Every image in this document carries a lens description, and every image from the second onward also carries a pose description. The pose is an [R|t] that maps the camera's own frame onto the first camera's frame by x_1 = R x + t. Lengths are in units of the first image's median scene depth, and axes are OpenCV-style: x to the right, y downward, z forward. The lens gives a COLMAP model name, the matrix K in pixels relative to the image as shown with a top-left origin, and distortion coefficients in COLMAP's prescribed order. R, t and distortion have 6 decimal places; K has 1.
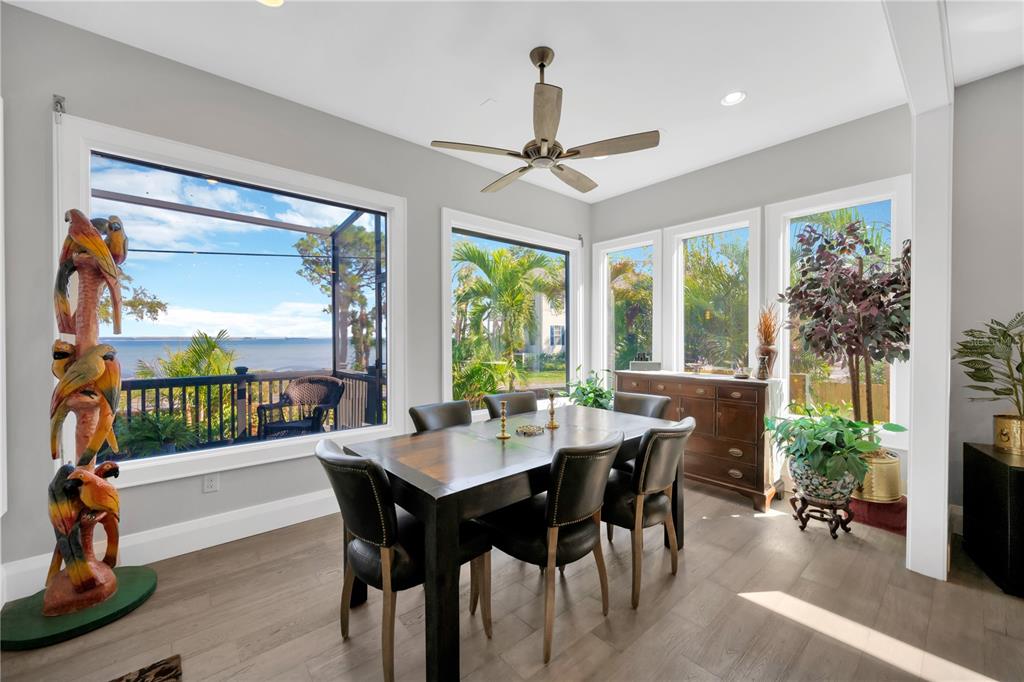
lens RADIAL K [[401.6, 0, 516.0], [0, 401.6, 340.6], [0, 0, 1]] dist [0.006784, -0.000412]
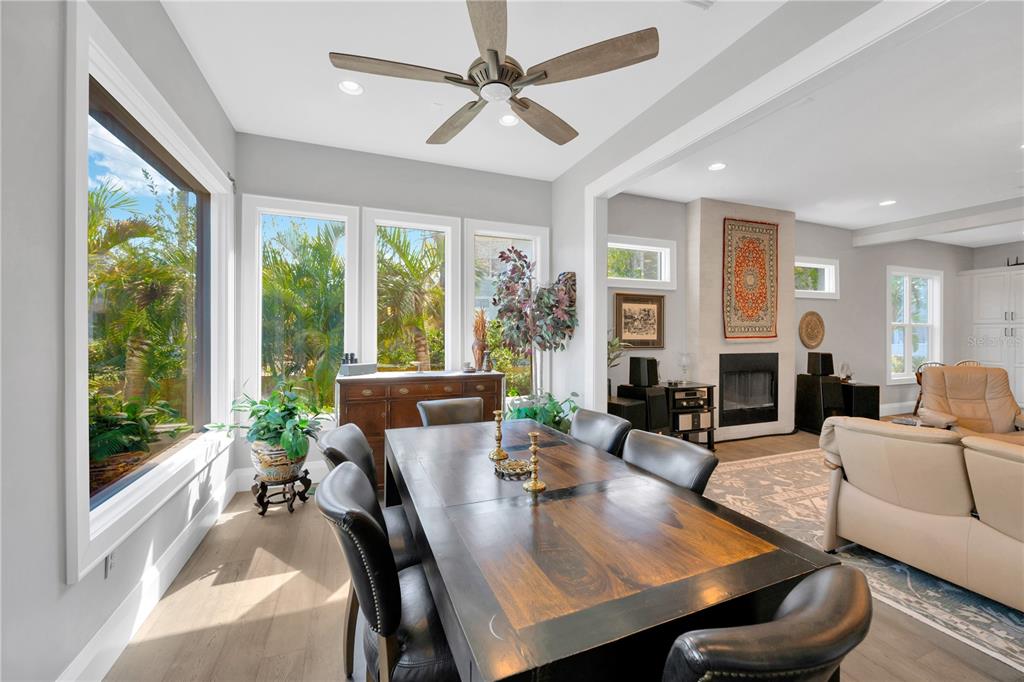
lens RADIAL K [[401.6, 0, 512.6], [0, 401.6, 340.6], [0, 0, 1]] dist [0.006784, -0.000412]
pose [[0.332735, -0.012407, 0.942939, -0.350212], [-0.001616, 0.999904, 0.013727, -0.006671], [-0.943019, -0.006092, 0.332684, 0.424961]]
